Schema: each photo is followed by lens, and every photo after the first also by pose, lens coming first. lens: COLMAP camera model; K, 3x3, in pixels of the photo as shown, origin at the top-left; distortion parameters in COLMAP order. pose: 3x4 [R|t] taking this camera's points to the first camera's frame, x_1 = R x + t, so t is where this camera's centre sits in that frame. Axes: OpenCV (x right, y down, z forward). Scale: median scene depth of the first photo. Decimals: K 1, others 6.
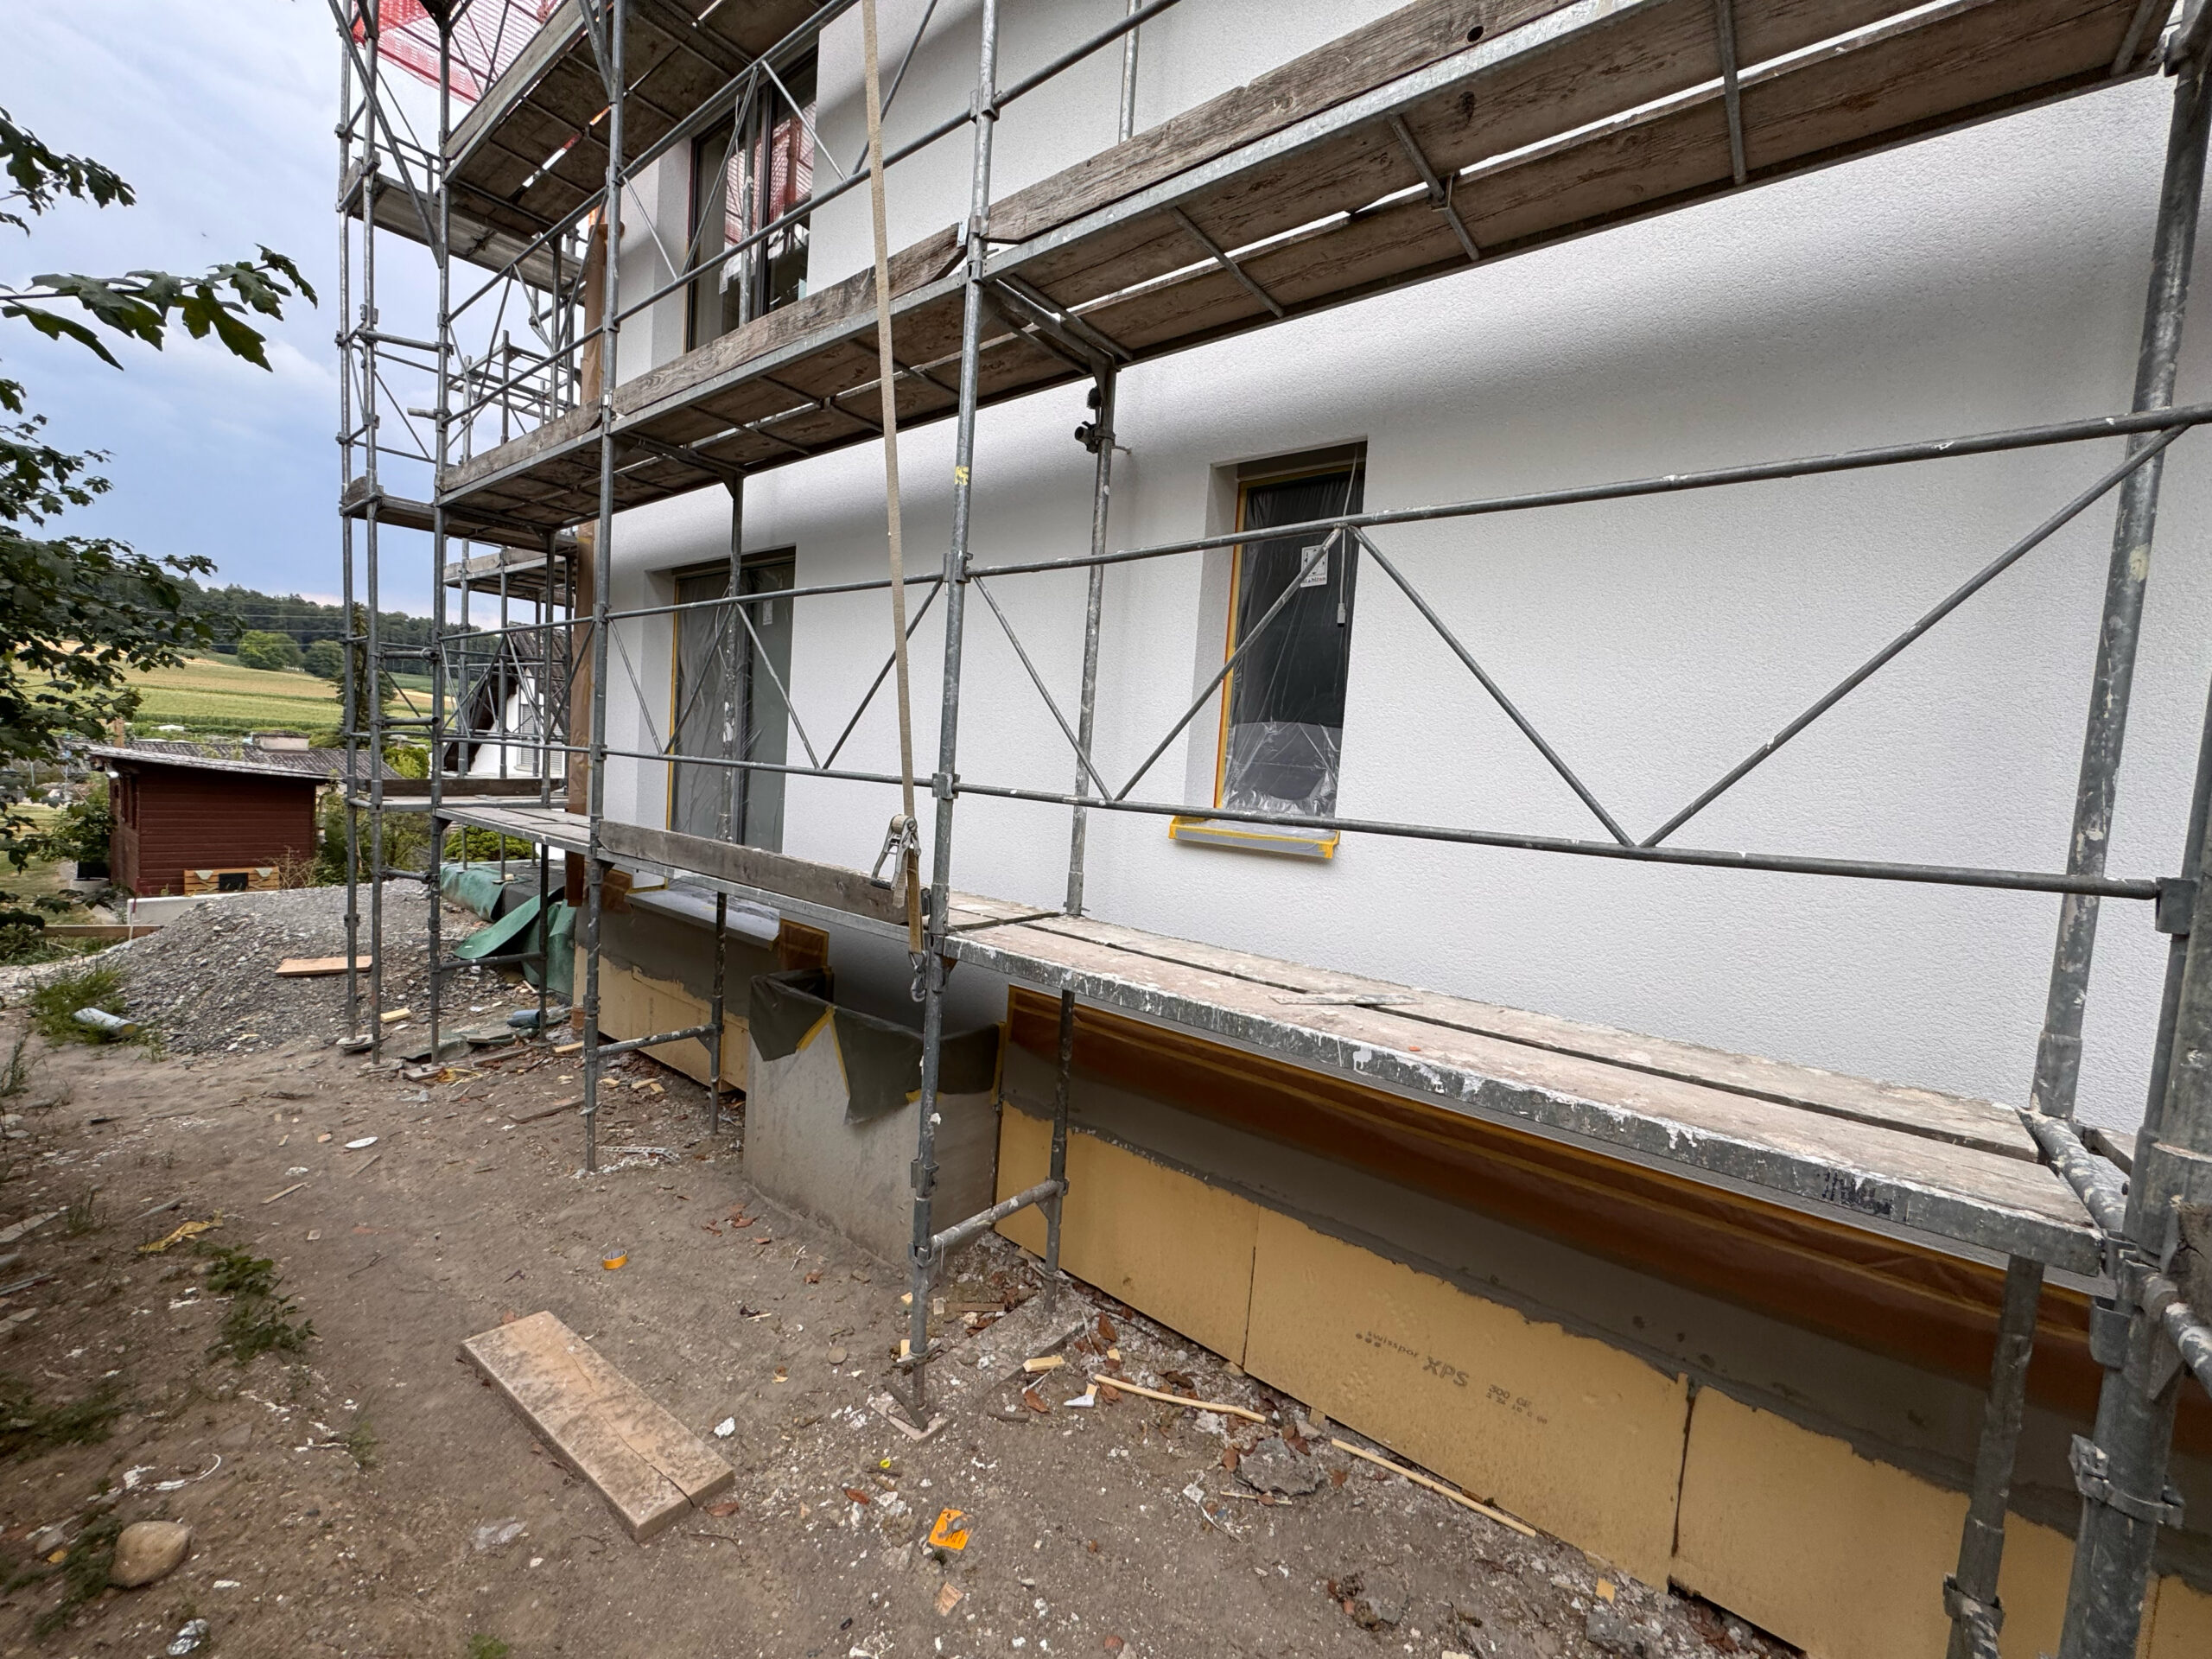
lens RADIAL K [[887.4, 0, 1102.4], [0, 887.4, 828.4], [0, 0, 1]] dist [-0.001406, -0.000108]
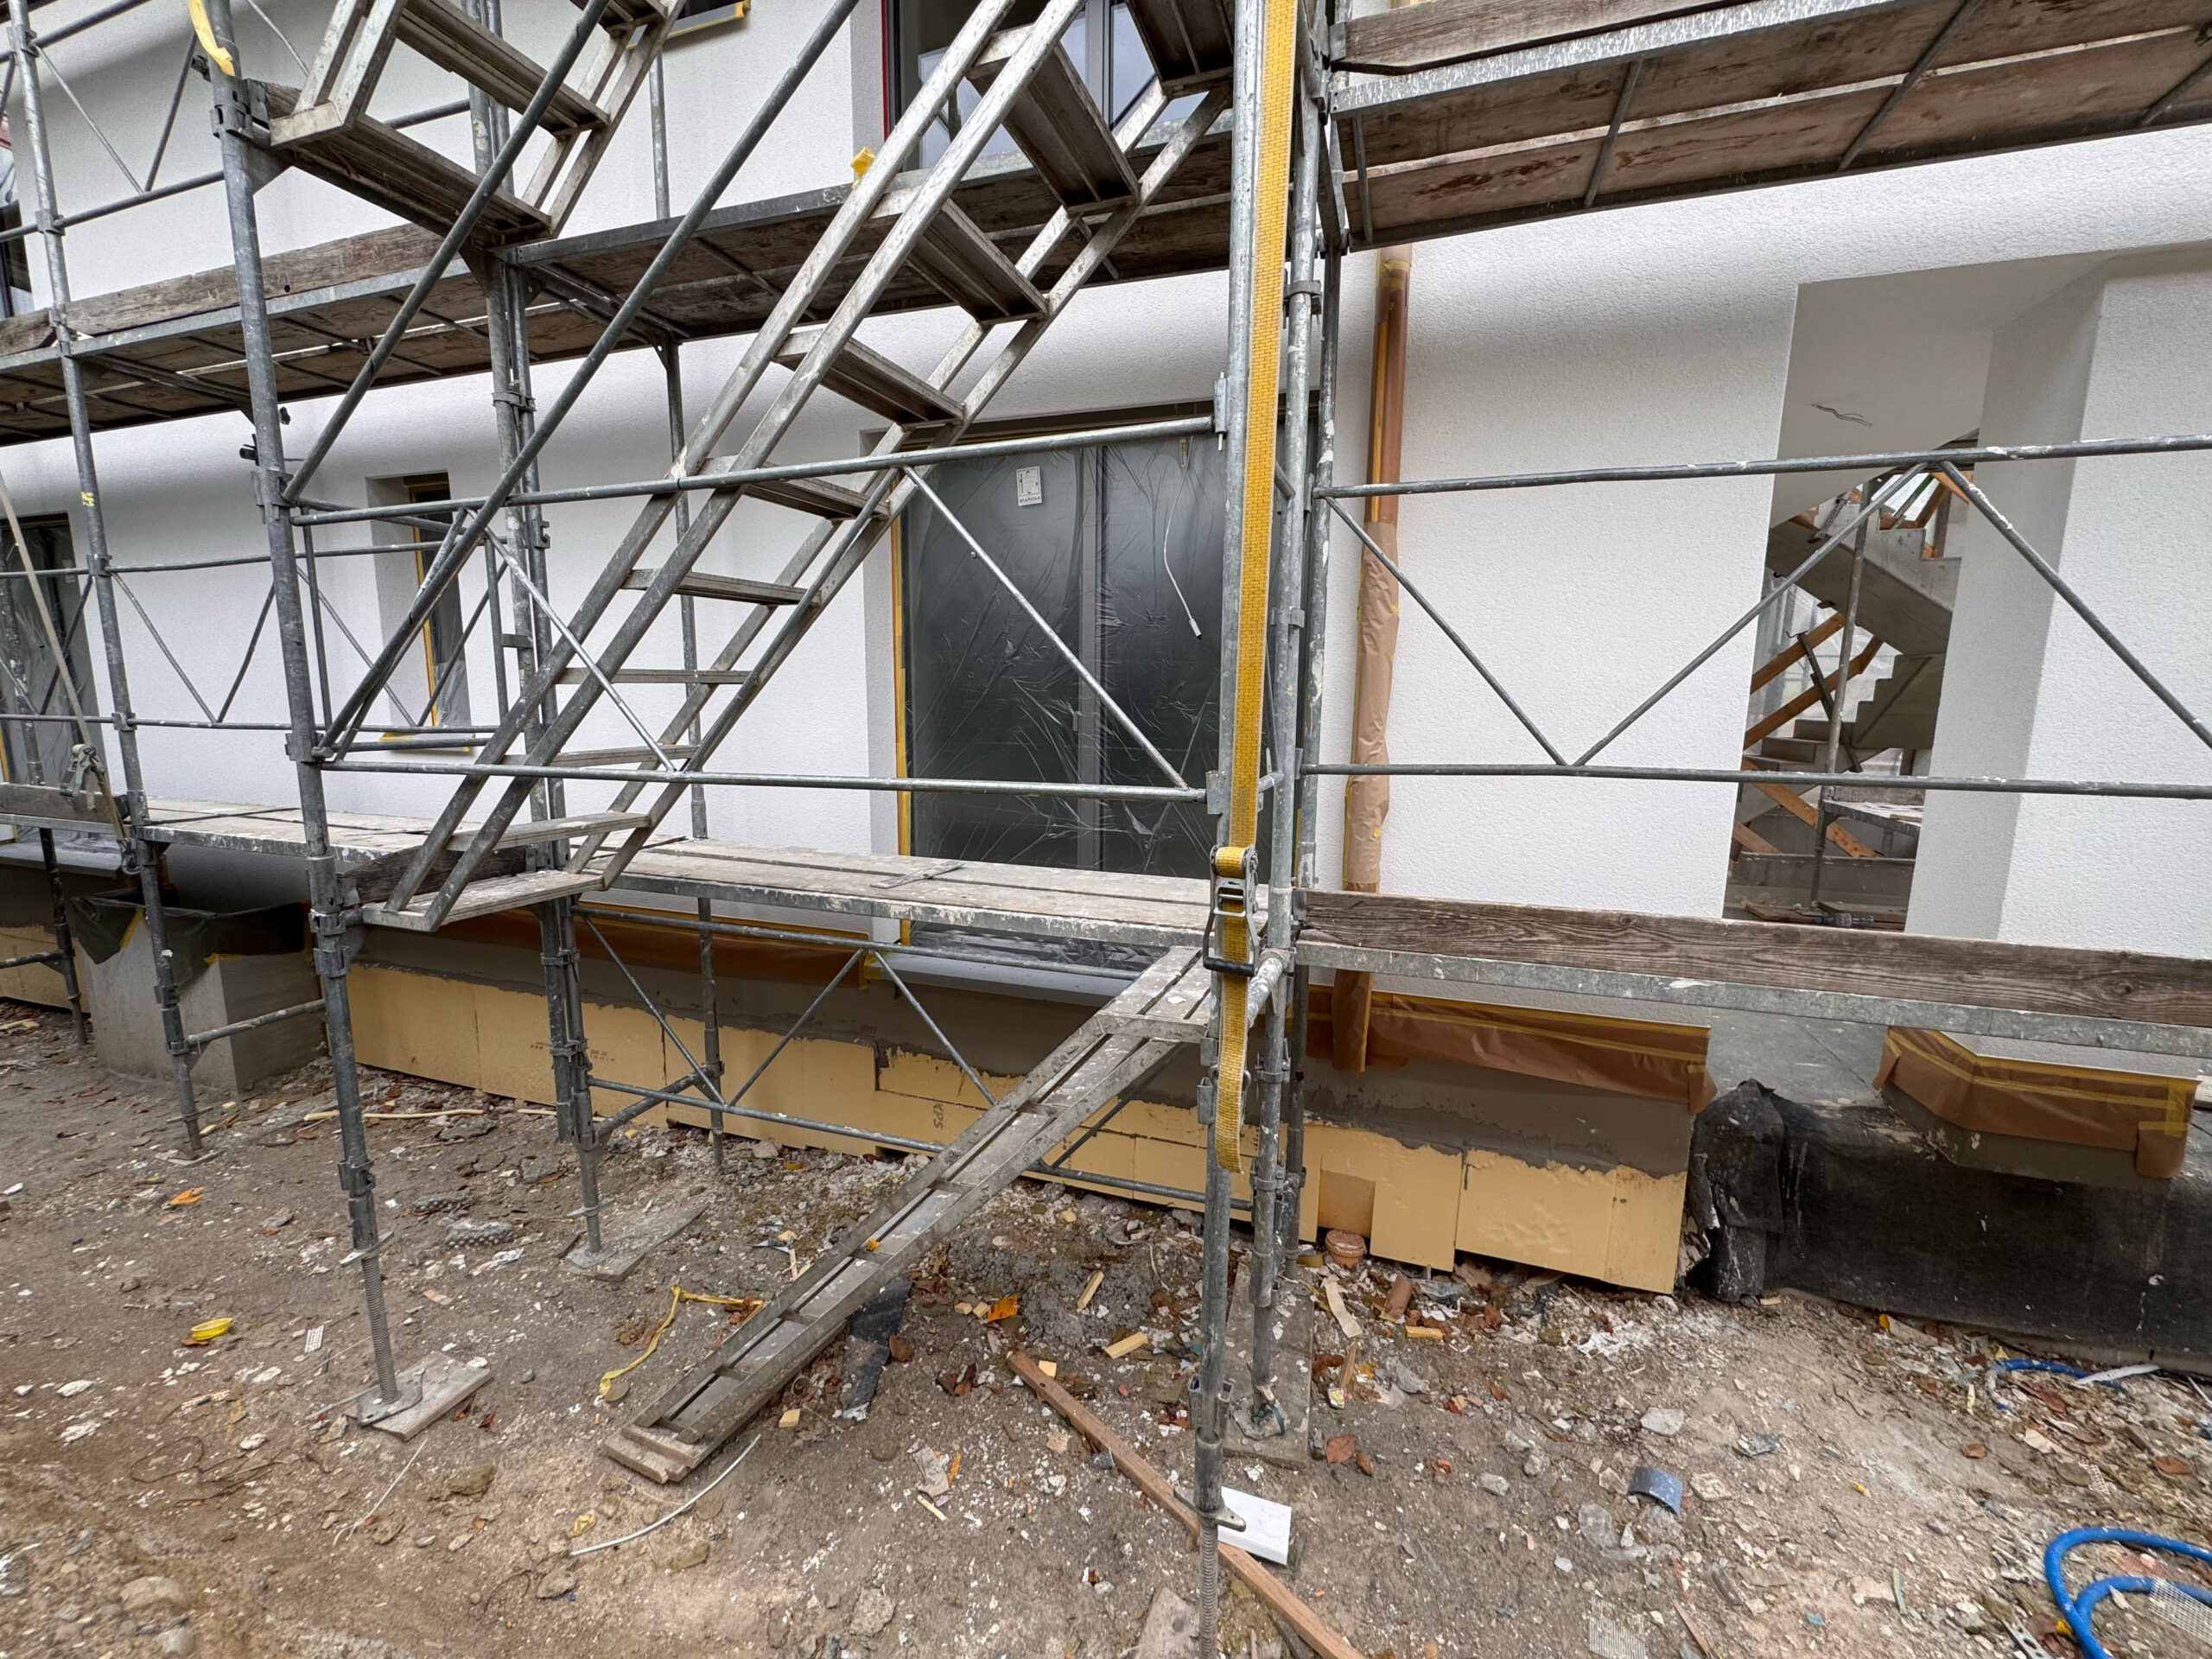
lens RADIAL K [[887.4, 0, 1113.8], [0, 887.4, 827.8], [0, 0, 1]] dist [-0.001406, -0.000108]
pose [[0.938847, -0.110040, 0.326277, 0.817985], [0.079082, 0.991140, 0.106716, 0.092875], [-0.335130, -0.074388, 0.939231, -0.862441]]
